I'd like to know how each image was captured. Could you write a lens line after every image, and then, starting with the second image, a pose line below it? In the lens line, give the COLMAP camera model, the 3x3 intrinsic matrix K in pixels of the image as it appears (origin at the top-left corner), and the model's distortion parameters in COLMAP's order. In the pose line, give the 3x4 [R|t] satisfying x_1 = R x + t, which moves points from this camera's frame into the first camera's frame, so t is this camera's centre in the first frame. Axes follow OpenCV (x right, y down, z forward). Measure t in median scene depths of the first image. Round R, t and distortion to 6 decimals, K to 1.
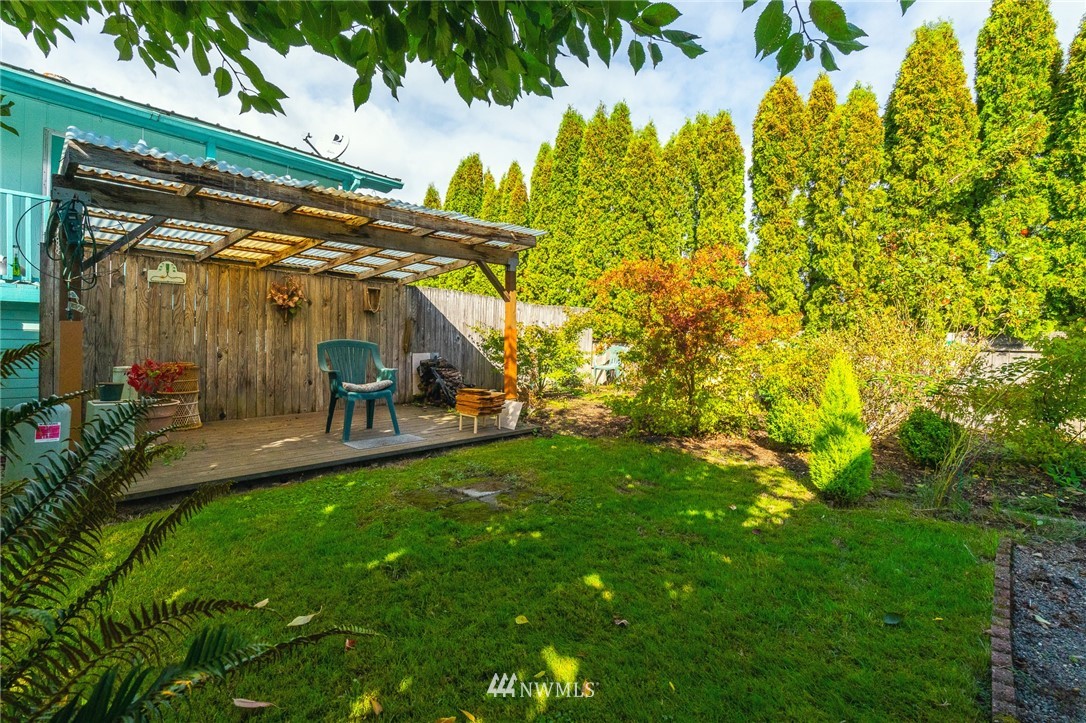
lens RADIAL K [[515.2, 0, 556.4], [0, 515.2, 346.1], [0, 0, 1]] dist [0.017989, 0.000302]
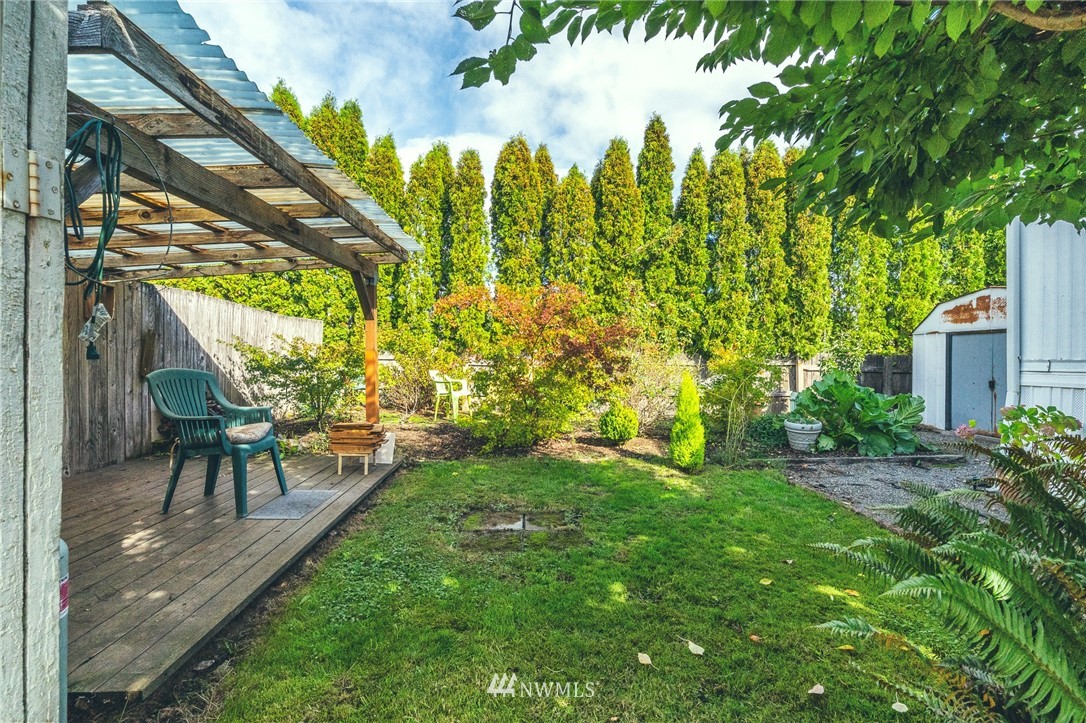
lens RADIAL K [[505.6, 0, 563.2], [0, 505.6, 360.3], [0, 0, 1]] dist [-0.001583, -0.000171]
pose [[0.685281, -0.013936, 0.728145, -0.412418], [0.004214, 0.999876, 0.015171, -0.023660], [-0.728266, -0.007328, 0.685255, 0.143334]]
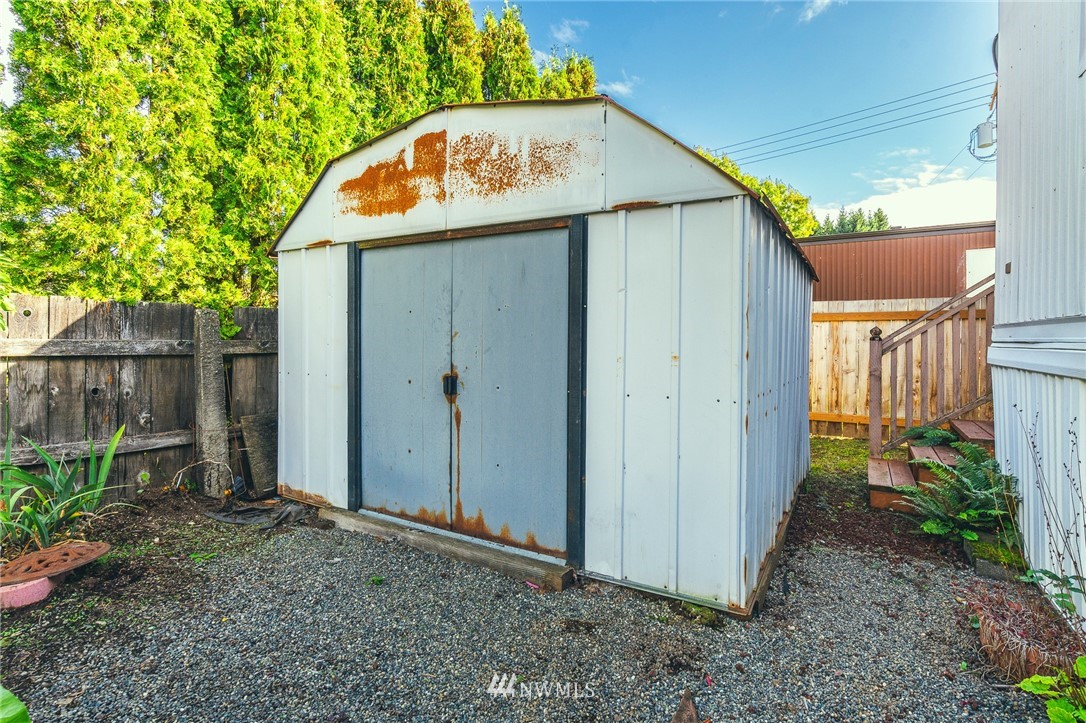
lens RADIAL K [[515.2, 0, 556.4], [0, 515.2, 346.1], [0, 0, 1]] dist [0.017989, 0.000302]
pose [[-0.185328, -0.035280, 0.982043, 0.636167], [-0.009796, 0.999372, 0.034054, 0.004784], [-0.982628, -0.003309, -0.185557, 0.211286]]
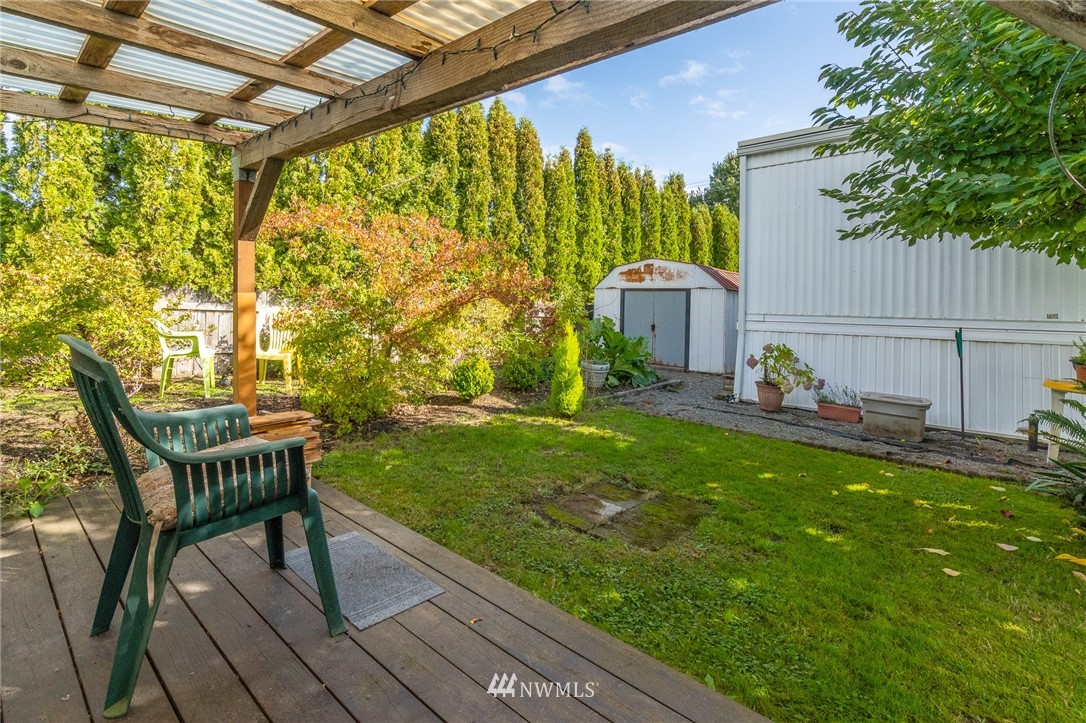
lens RADIAL K [[507.7, 0, 543.3], [0, 507.7, 302.4], [0, 0, 1]] dist [-0.000763, 0.000055]
pose [[-0.025612, -0.008684, 0.999634, -0.514453], [-0.028545, 0.999561, 0.007952, -0.029548], [-0.999264, -0.028330, -0.025849, 0.599329]]
